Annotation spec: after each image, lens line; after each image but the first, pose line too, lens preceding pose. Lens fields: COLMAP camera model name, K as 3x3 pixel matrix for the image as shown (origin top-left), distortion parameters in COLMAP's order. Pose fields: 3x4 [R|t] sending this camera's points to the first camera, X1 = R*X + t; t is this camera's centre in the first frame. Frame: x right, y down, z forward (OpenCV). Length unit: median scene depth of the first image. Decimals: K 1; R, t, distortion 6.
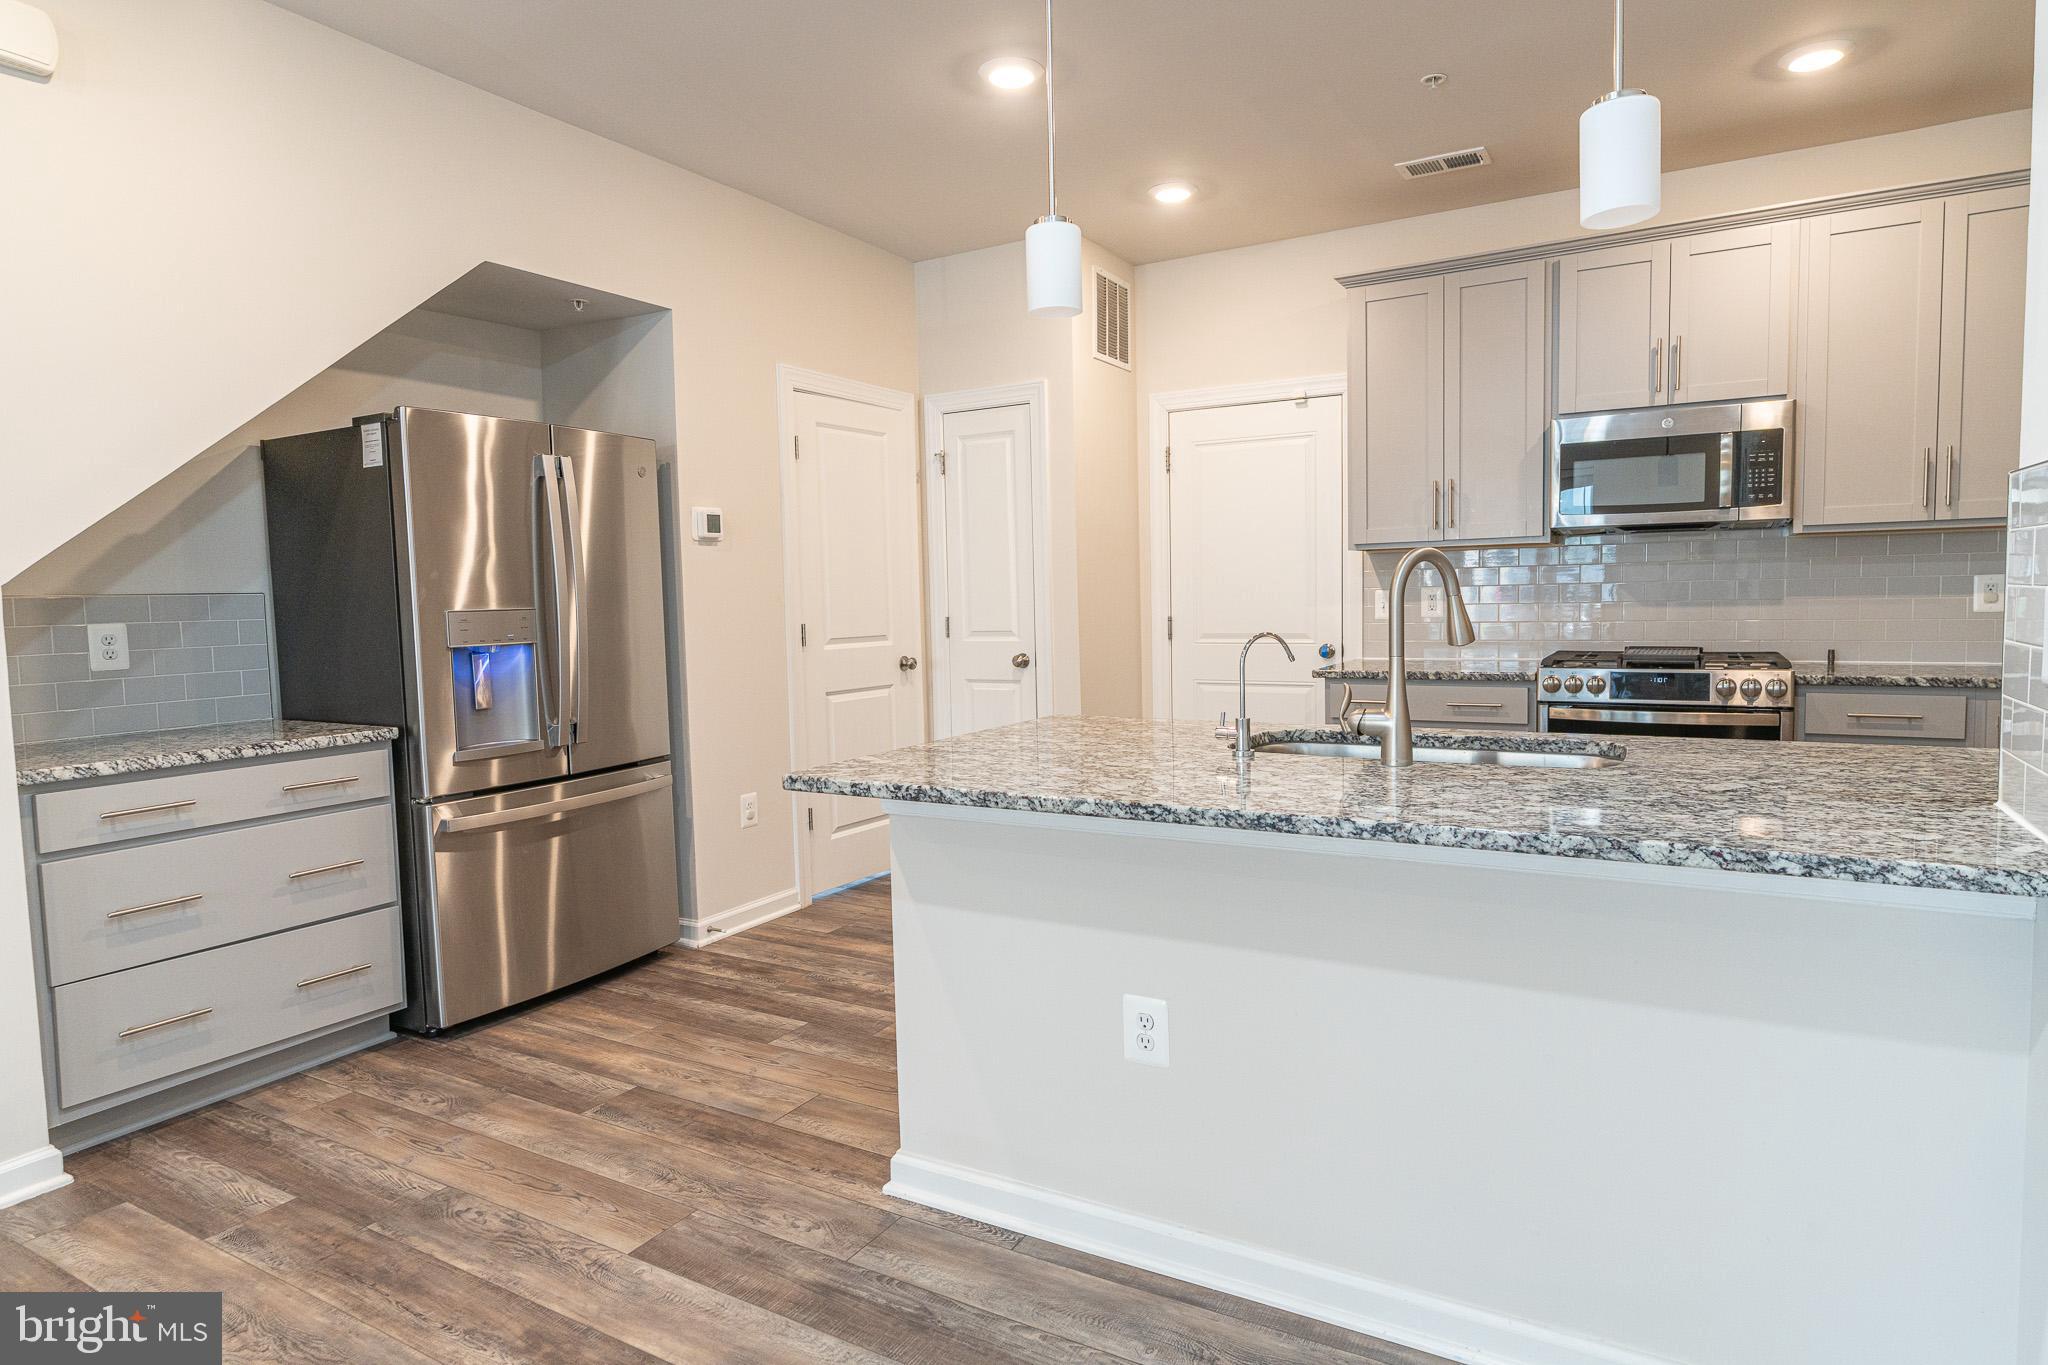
lens RADIAL K [[1167.2, 0, 1028.6], [0, 1167.2, 688.4], [0, 0, 1]] dist [-0.044215, 0.036009]
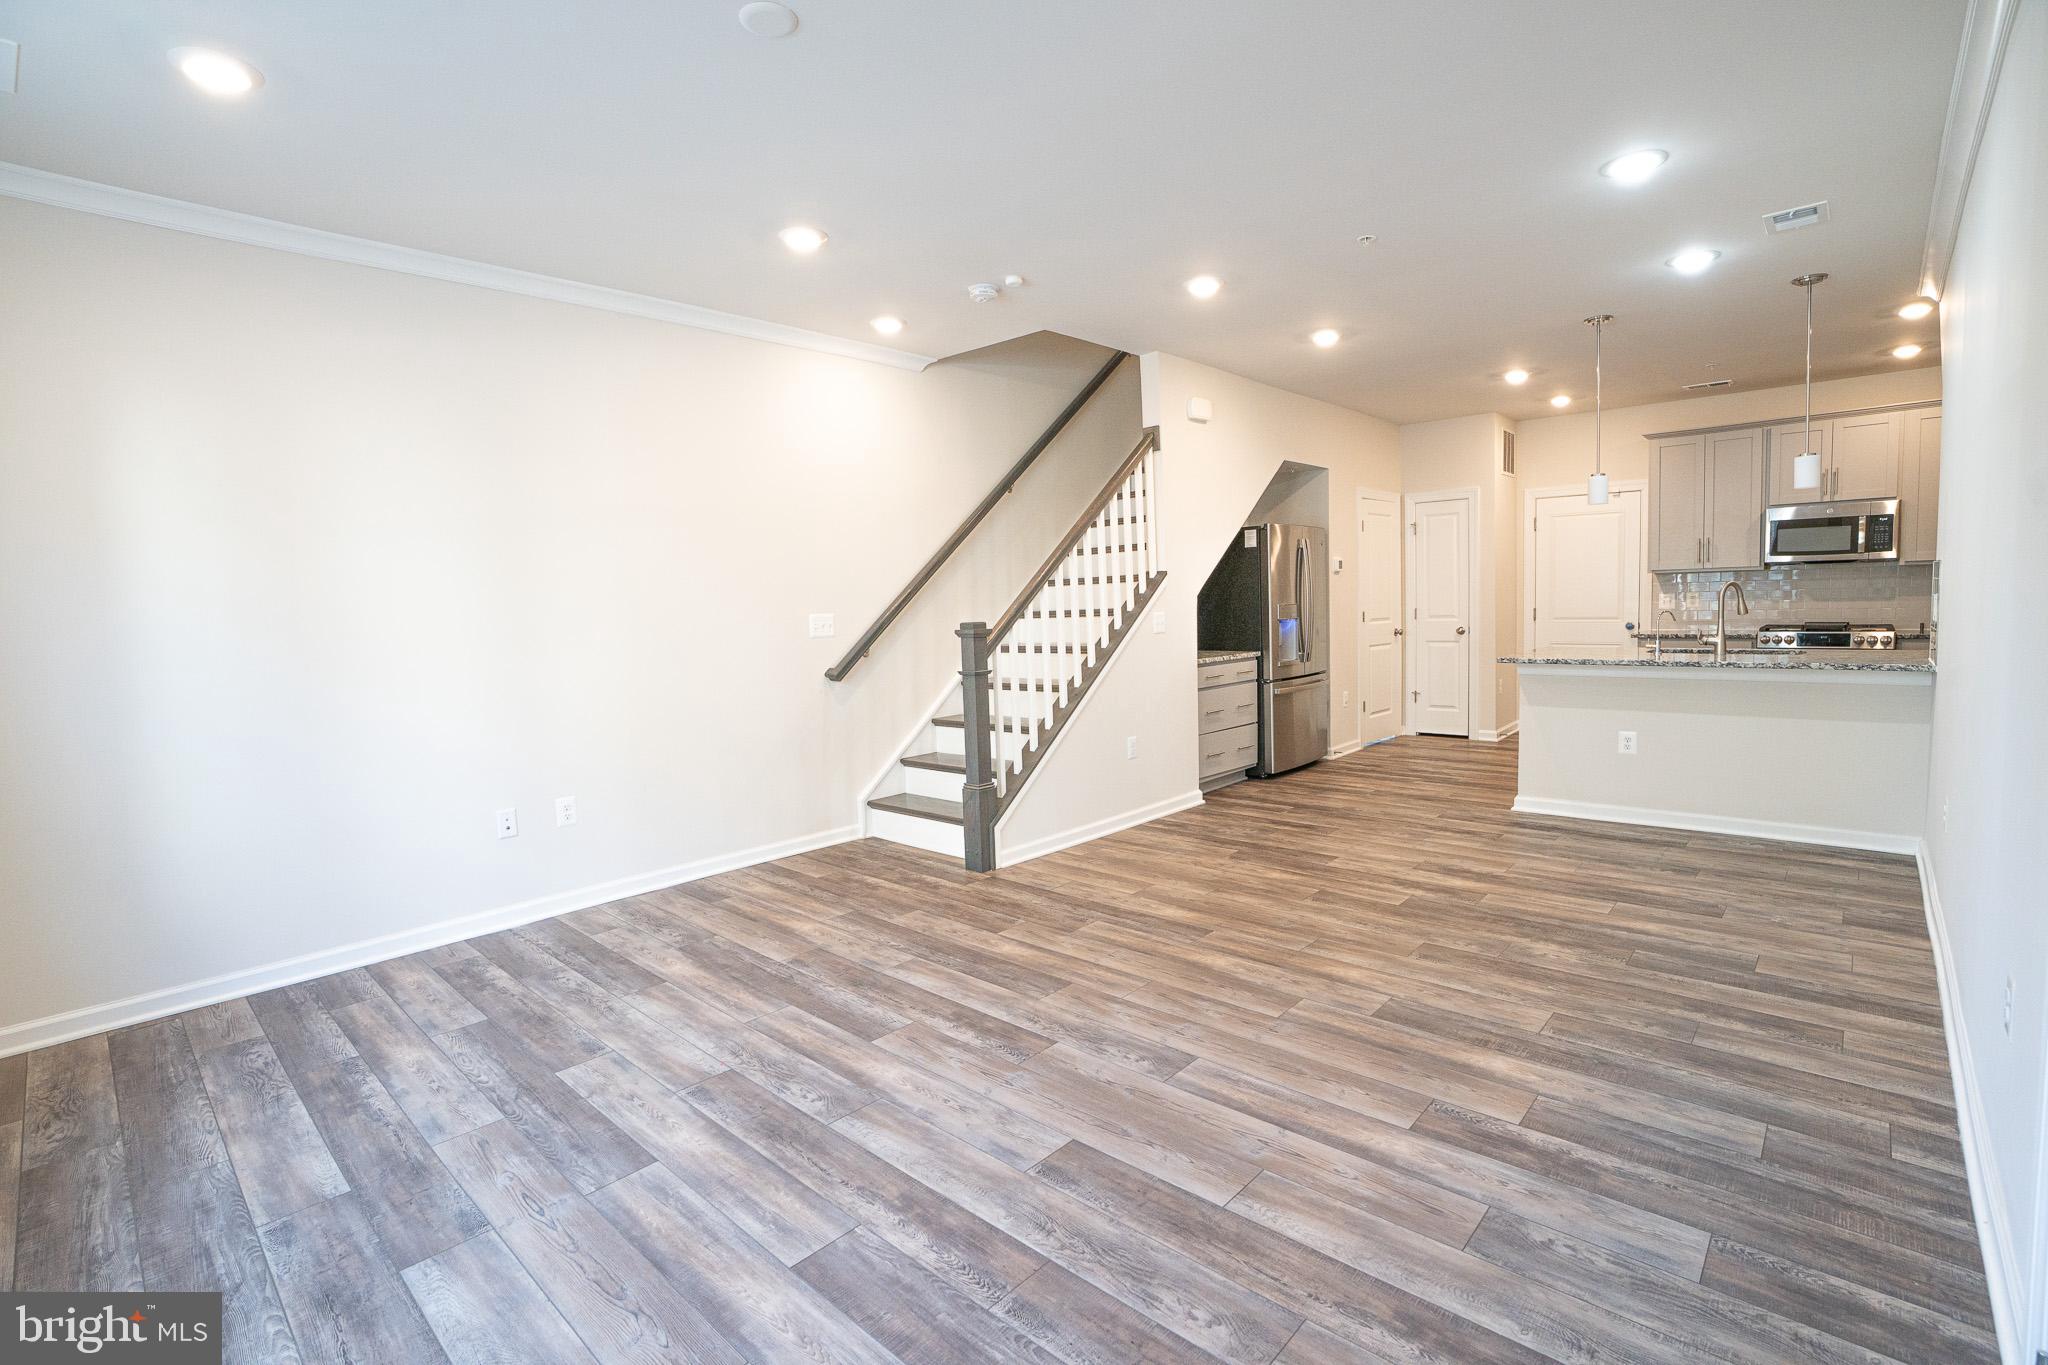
lens RADIAL K [[962.8, 0, 1024.0], [0, 962.8, 682.5], [0, 0, 1]] dist [-0.074309, 0.030650]
pose [[0.975516, 0.010418, -0.219680, -0.479311], [-0.008213, 0.999906, 0.010949, 0.066827], [0.219773, -0.008876, 0.975511, -0.920182]]
